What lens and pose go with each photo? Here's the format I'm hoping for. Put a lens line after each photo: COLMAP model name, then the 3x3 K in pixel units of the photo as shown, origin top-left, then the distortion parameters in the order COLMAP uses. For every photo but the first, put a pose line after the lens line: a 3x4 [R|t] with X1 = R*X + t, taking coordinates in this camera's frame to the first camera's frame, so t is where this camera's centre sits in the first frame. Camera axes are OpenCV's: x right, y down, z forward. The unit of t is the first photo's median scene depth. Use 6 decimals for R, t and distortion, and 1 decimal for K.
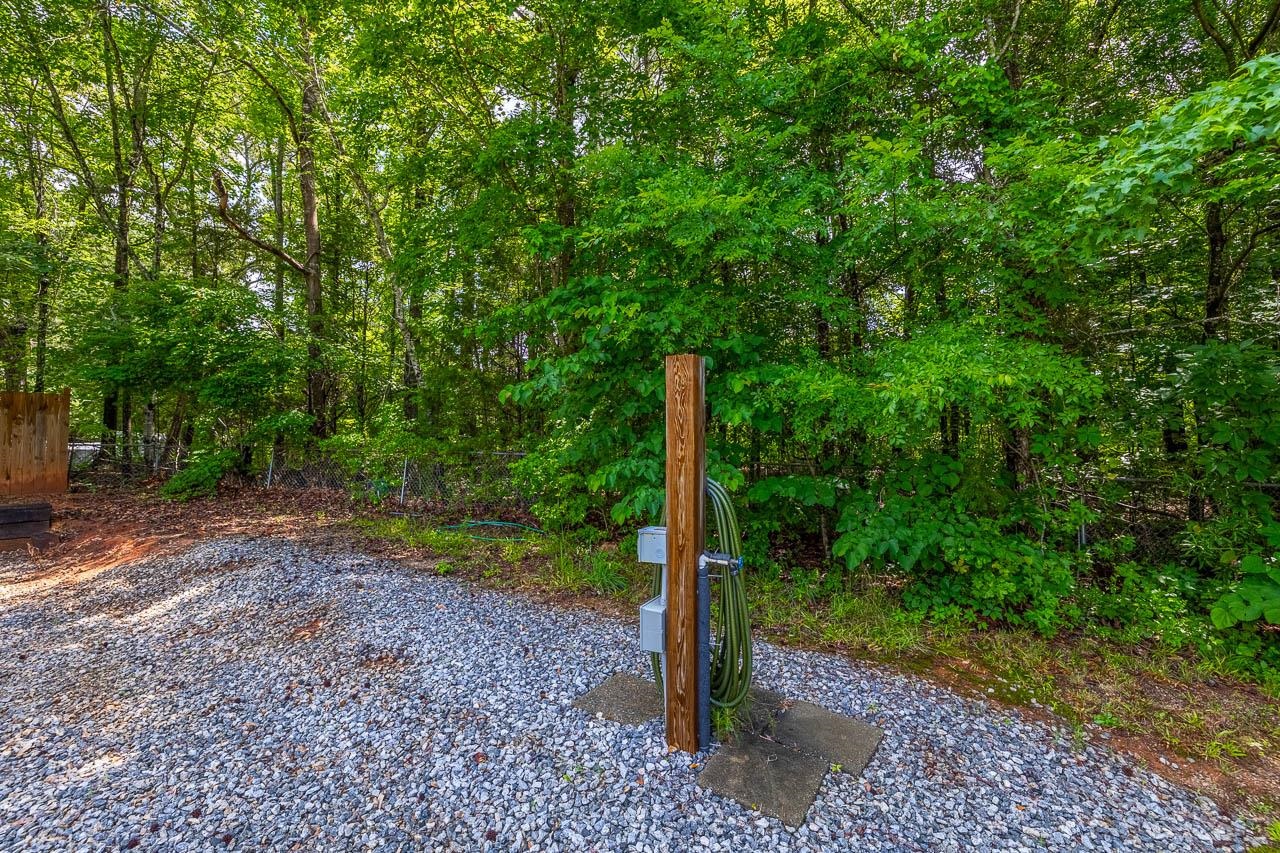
lens RADIAL K [[562.7, 0, 642.9], [0, 562.7, 460.5], [0, 0, 1]] dist [0.000252, 0.000175]
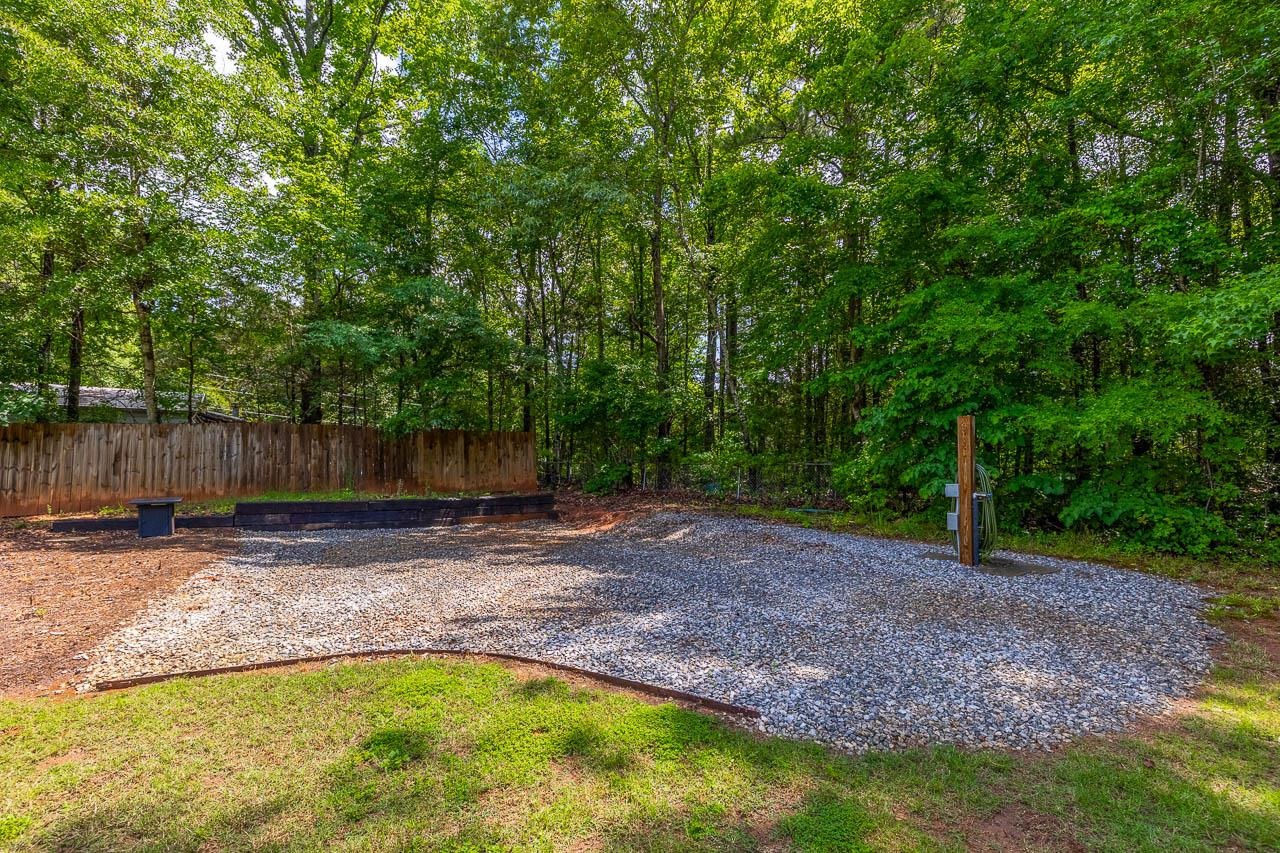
lens RADIAL K [[562.7, 0, 642.9], [0, 562.7, 460.5], [0, 0, 1]] dist [0.000252, 0.000175]
pose [[0.914475, -0.006821, -0.404584, -0.143961], [-0.008510, 0.999313, -0.036084, 0.074370], [0.404552, 0.036440, 0.913789, -1.187300]]
